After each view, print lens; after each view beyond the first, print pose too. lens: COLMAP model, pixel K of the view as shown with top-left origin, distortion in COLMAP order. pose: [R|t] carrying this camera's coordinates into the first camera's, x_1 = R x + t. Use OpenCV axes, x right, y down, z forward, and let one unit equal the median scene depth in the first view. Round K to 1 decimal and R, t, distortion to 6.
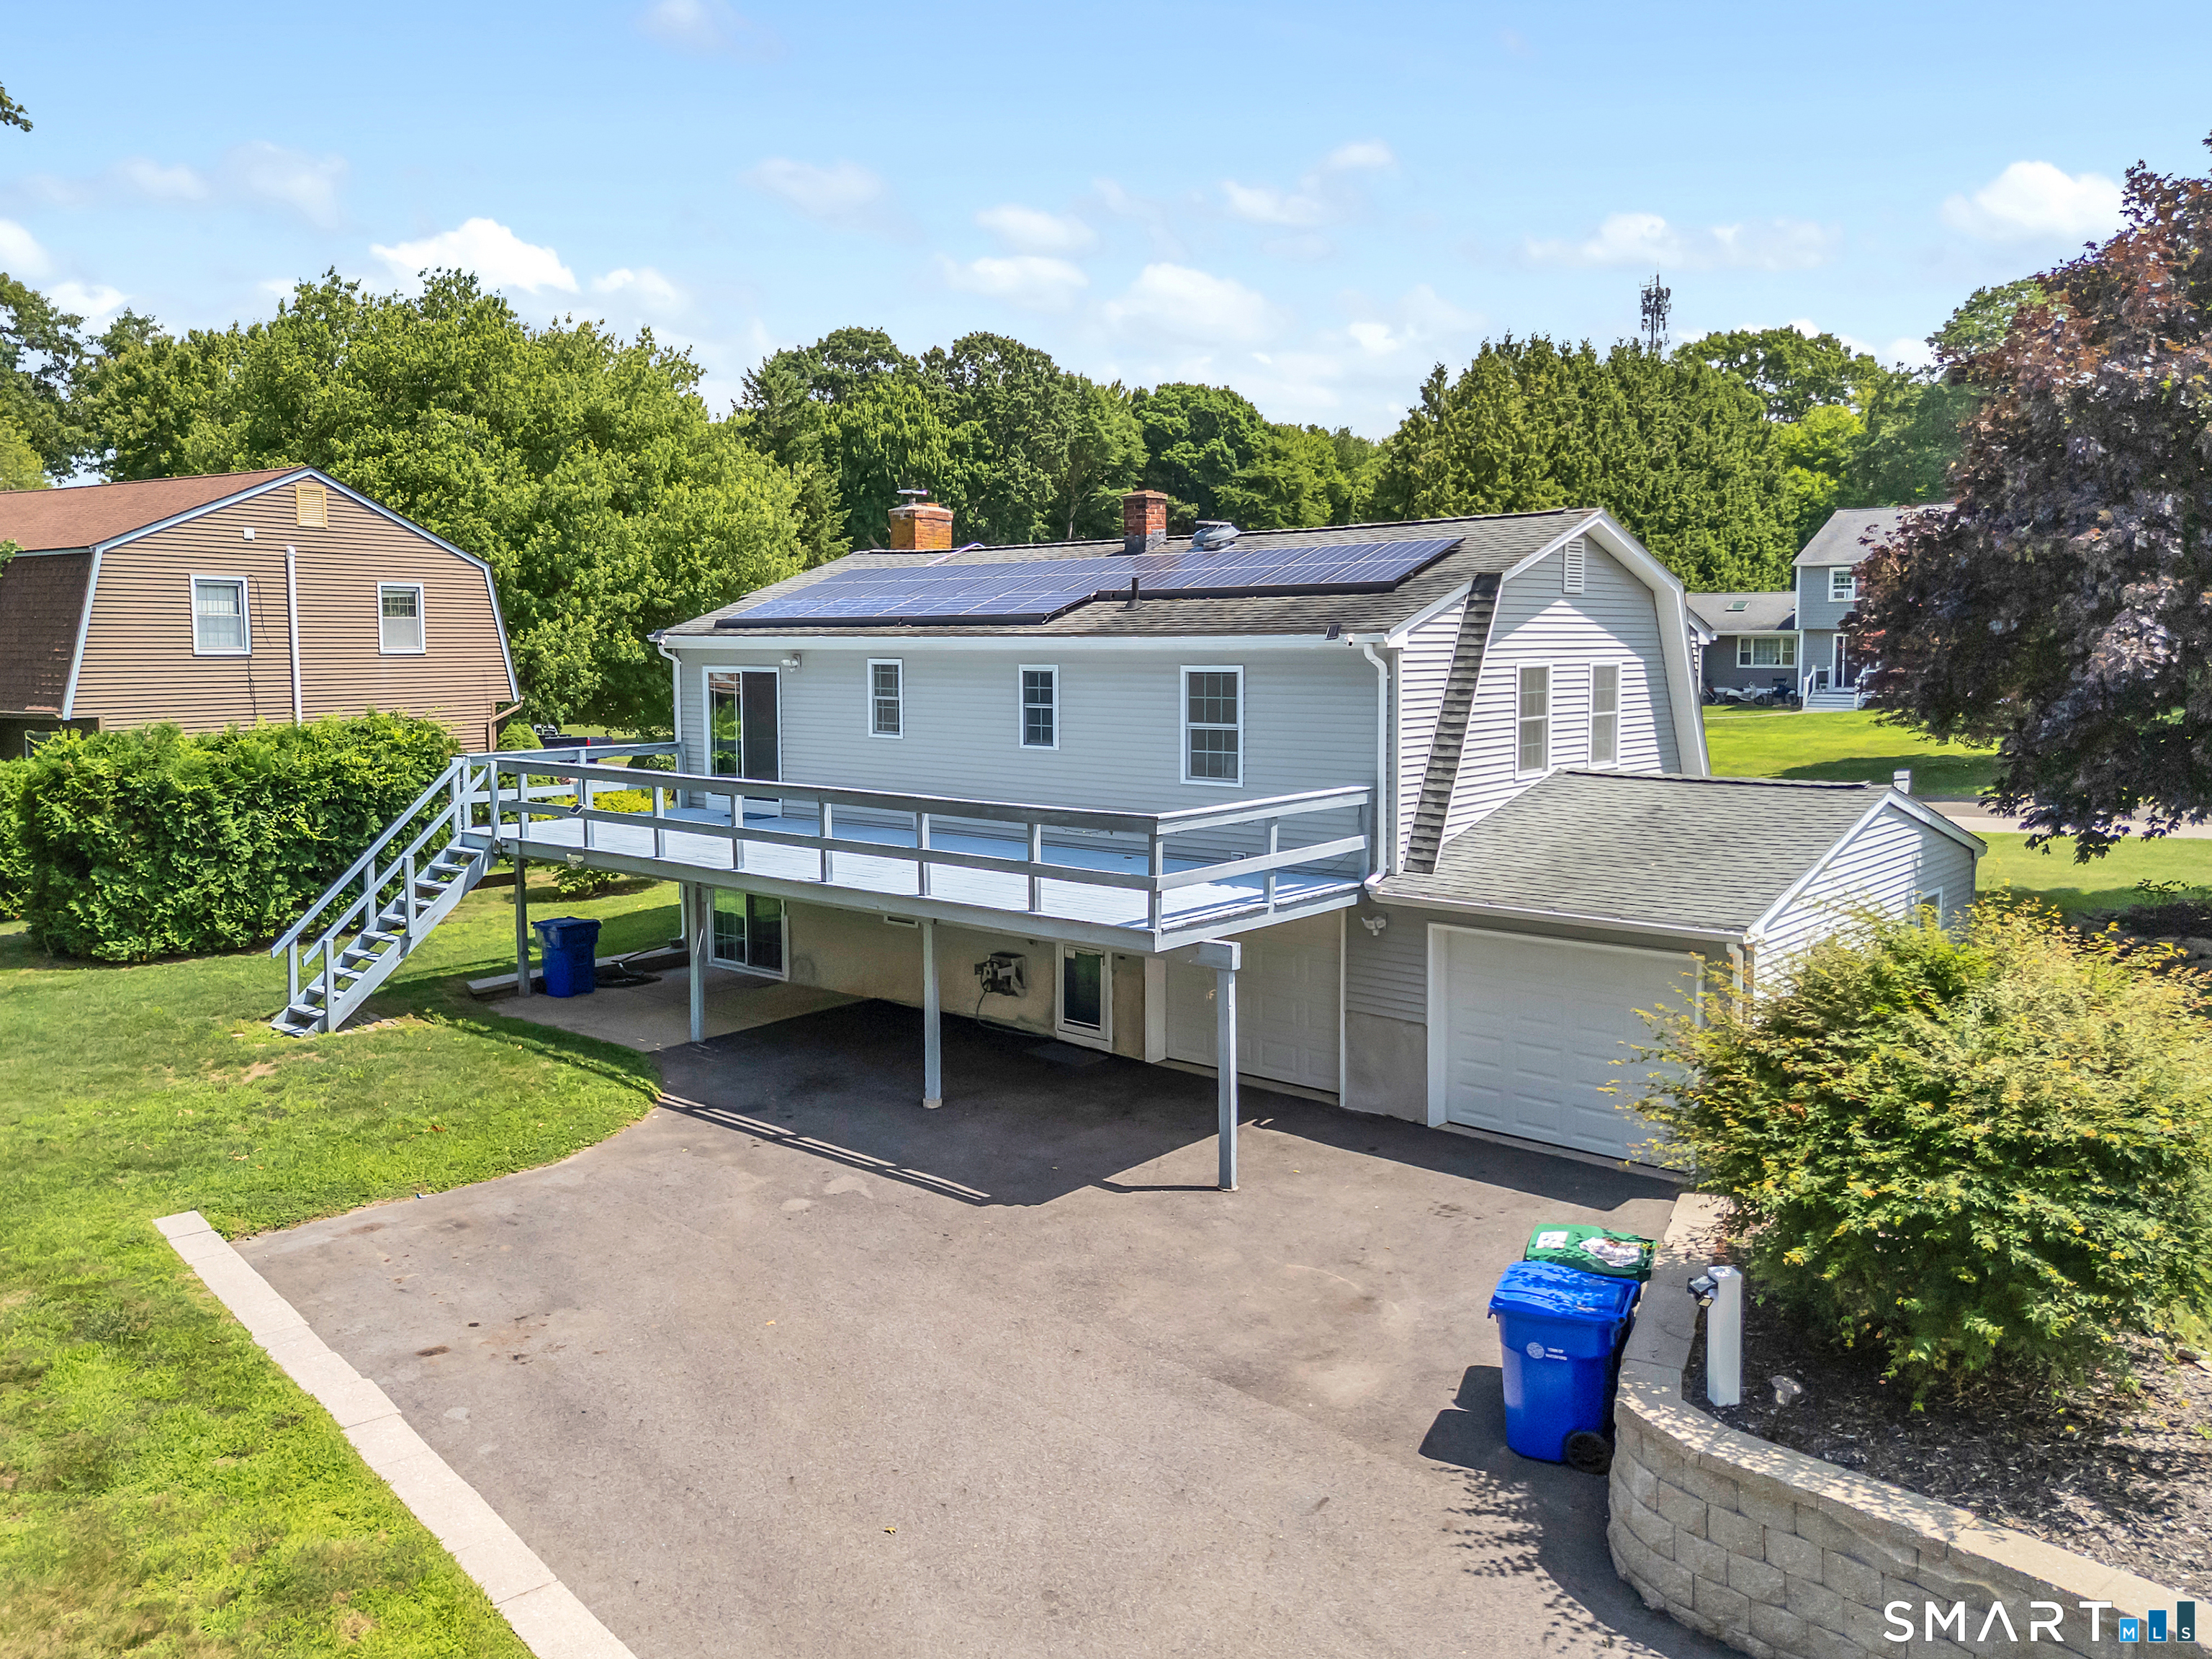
lens RADIAL K [[1639.8, 0, 1106.0], [0, 1639.8, 829.5], [0, 0, 1]] dist [0.053104, -0.047959]
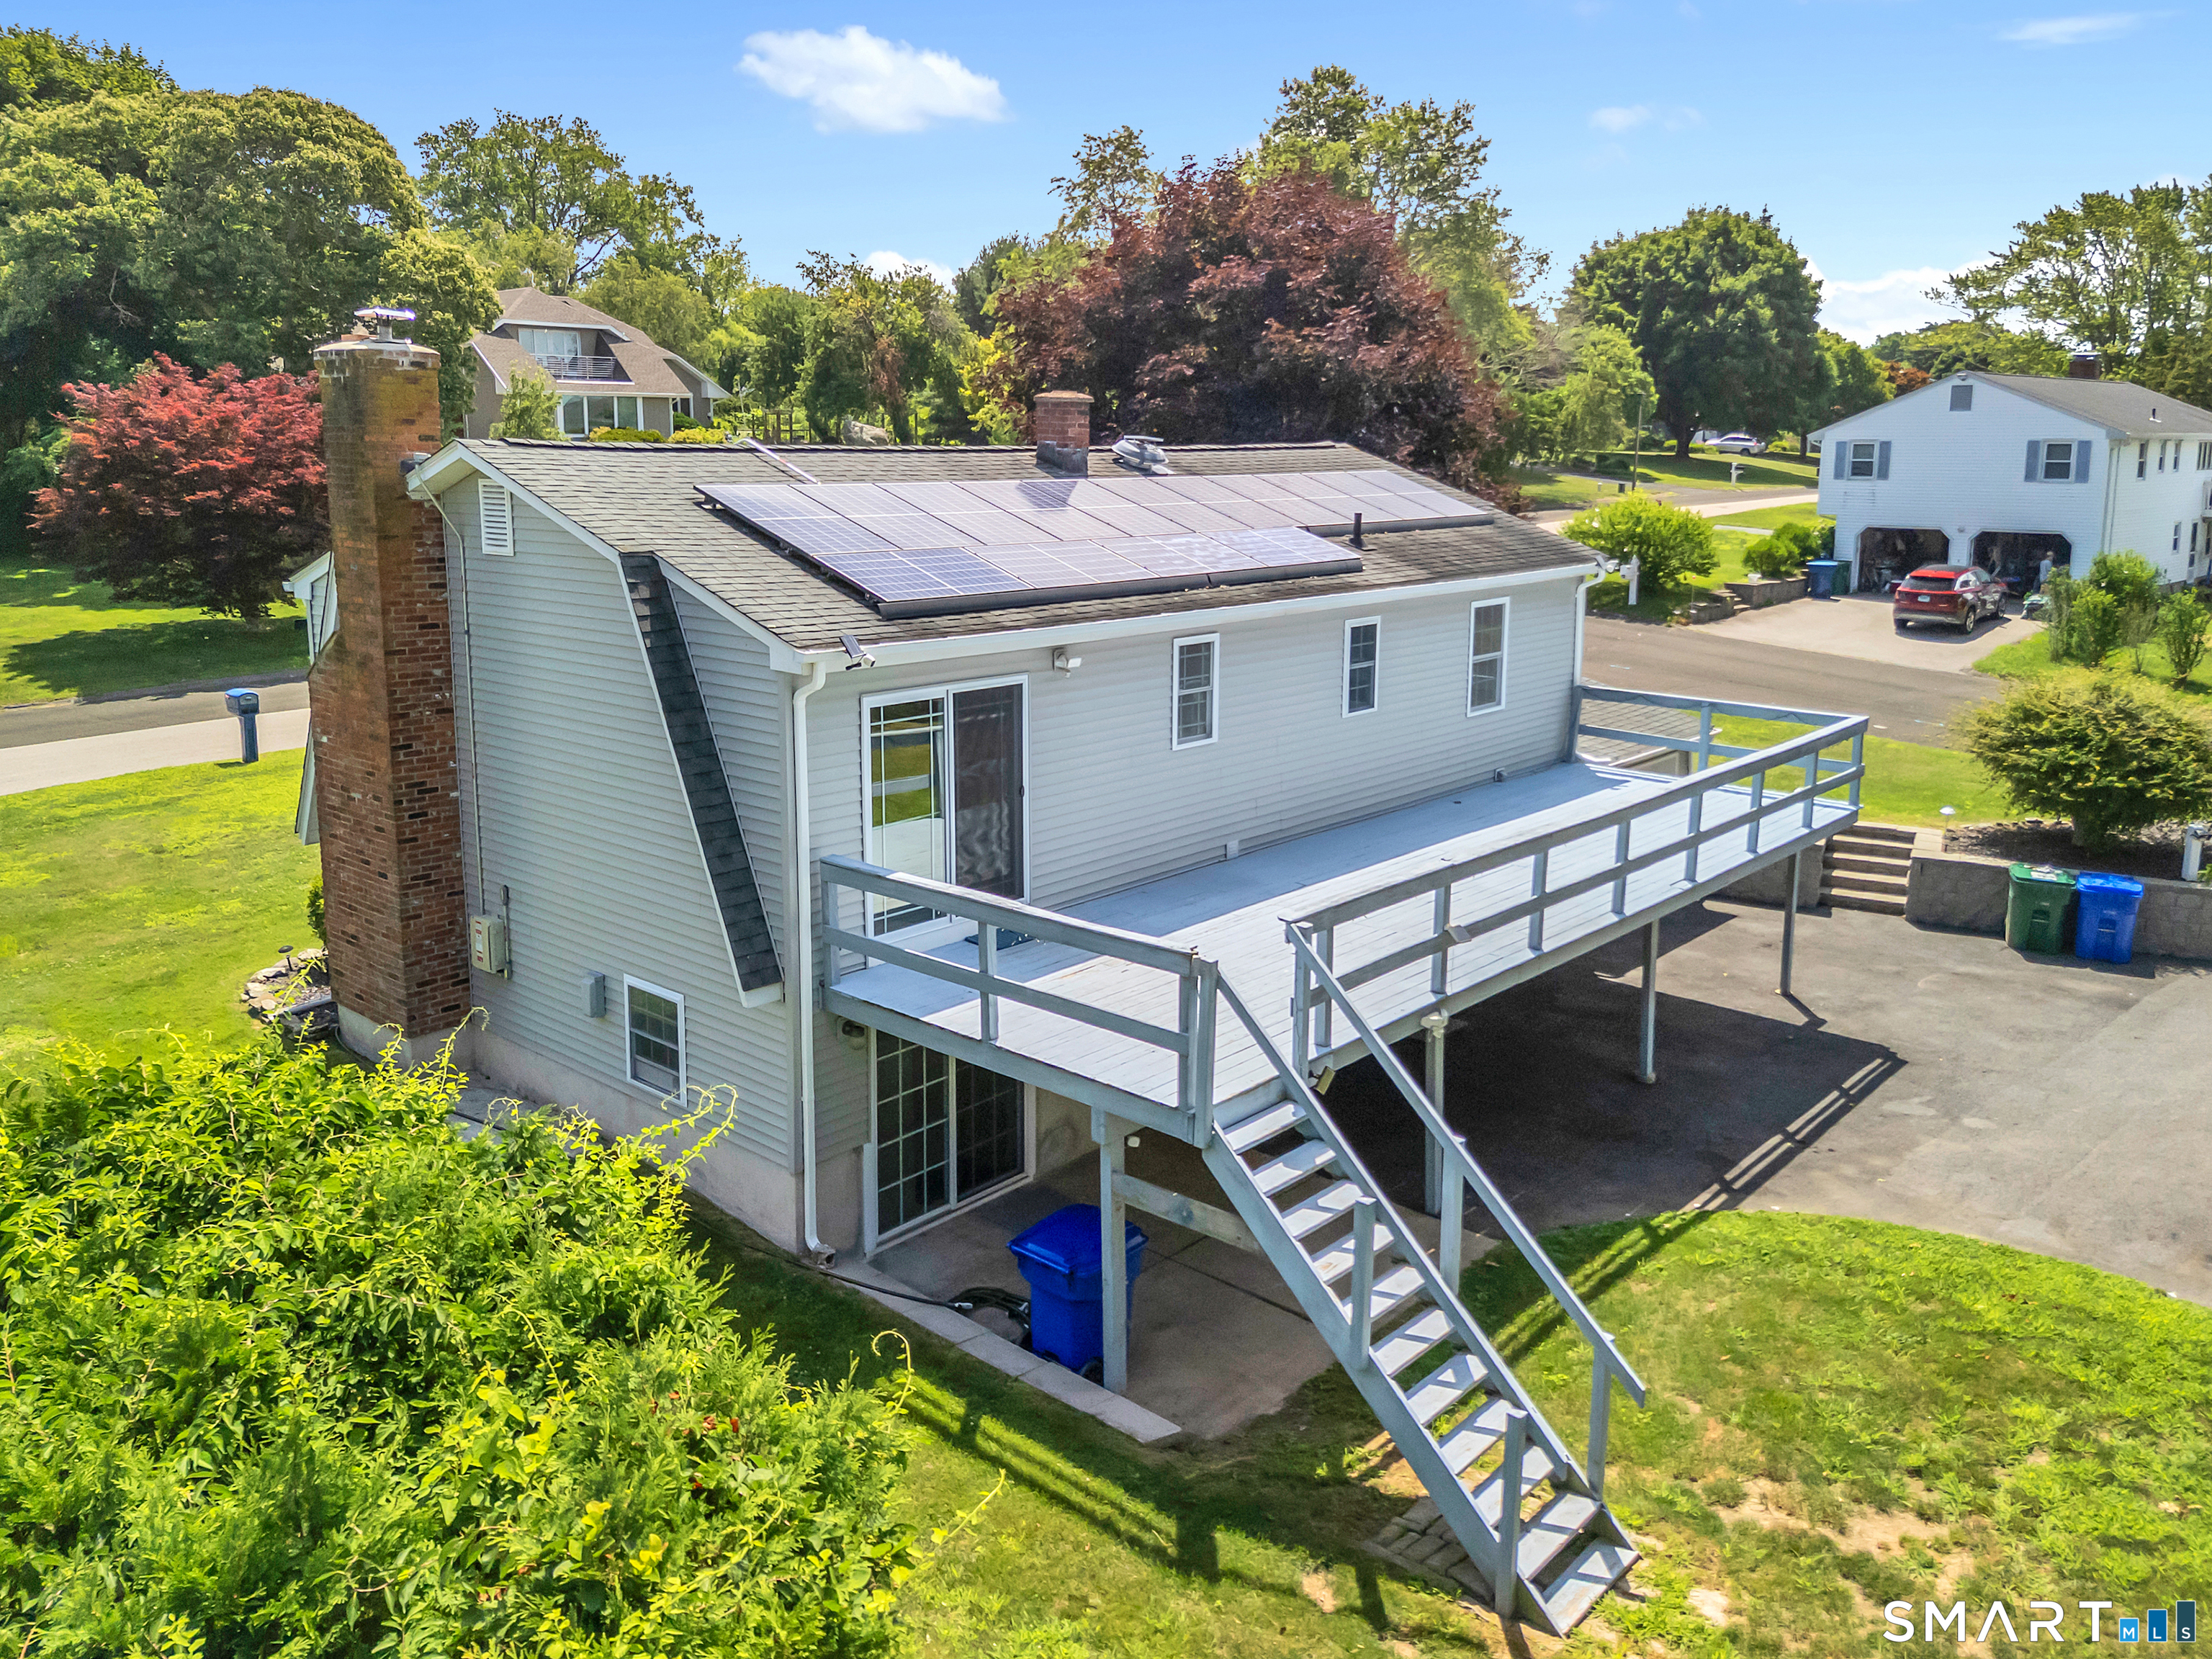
lens RADIAL K [[1660.3, 0, 1101.1], [0, 1660.3, 771.1], [0, 0, 1]] dist [0.060882, -0.050865]
pose [[0.023113, -0.188783, 0.981747, -0.923698], [0.117354, 0.975732, 0.184864, -0.200623], [-0.992821, 0.110939, 0.044706, 1.111465]]
